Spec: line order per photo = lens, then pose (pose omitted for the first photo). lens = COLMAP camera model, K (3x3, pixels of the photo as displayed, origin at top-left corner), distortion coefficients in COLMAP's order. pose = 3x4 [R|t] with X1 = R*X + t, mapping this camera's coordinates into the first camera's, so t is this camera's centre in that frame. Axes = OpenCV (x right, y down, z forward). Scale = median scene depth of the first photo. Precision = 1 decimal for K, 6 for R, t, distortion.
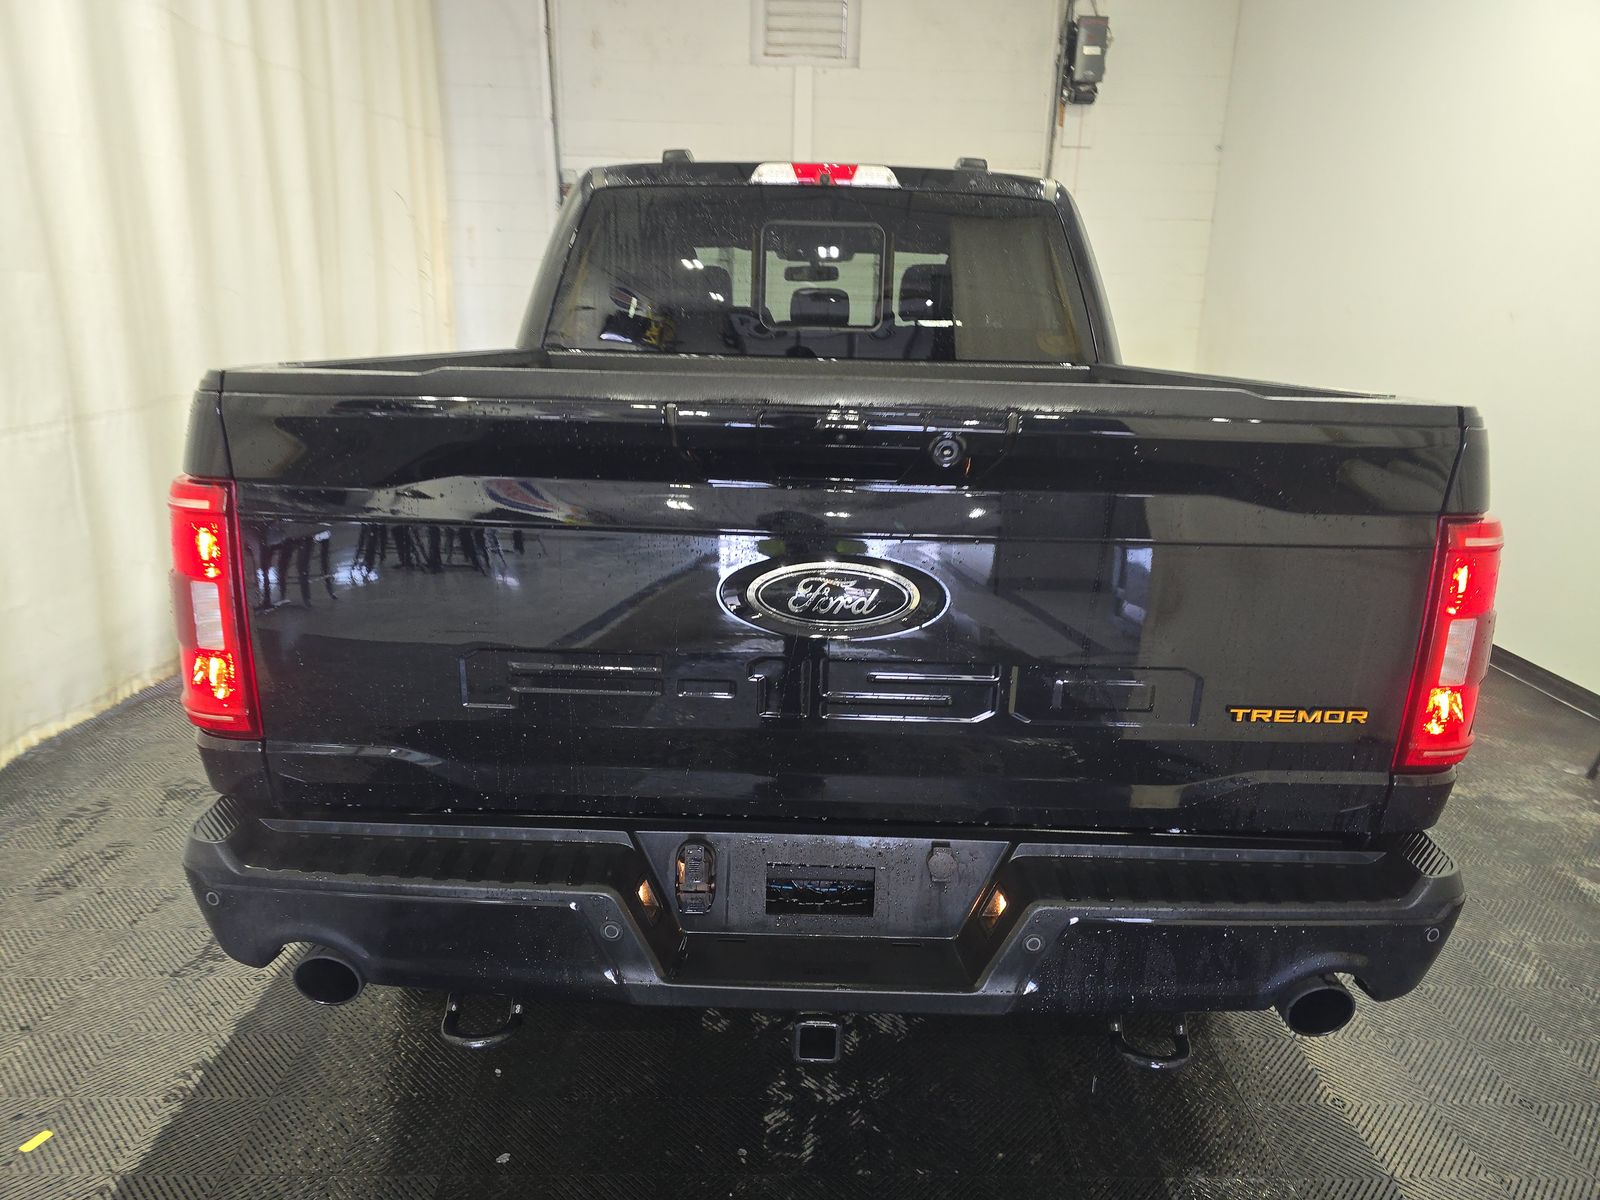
lens RADIAL K [[1087.6, 0, 796.4], [0, 1087.6, 598.5], [0, 0, 1]] dist [0.010792, -0.023762]
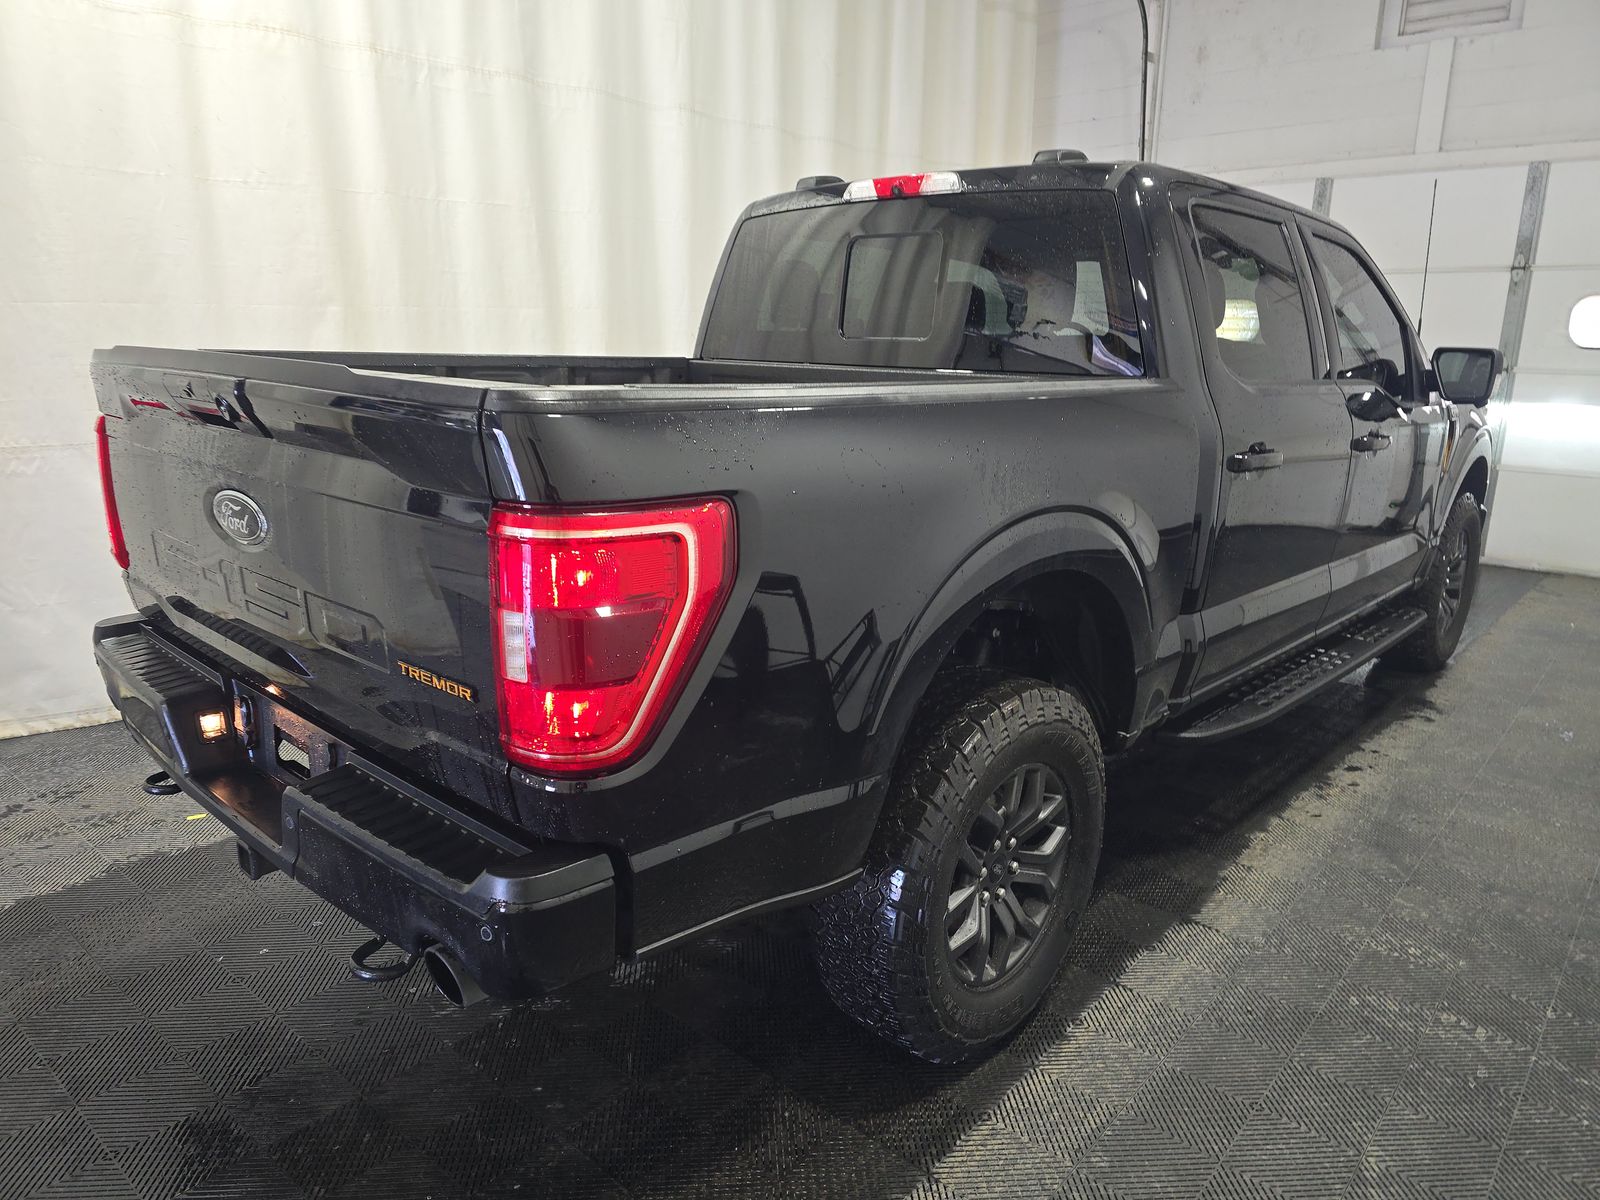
lens RADIAL K [[1087.6, 0, 809.8], [0, 1087.6, 586.4], [0, 0, 1]] dist [0.010792, -0.023762]
pose [[0.724896, 0.138371, -0.674818, 0.693179], [-0.163176, 0.986229, 0.026940, -0.033850], [0.669253, 0.090586, 0.737492, 0.223251]]
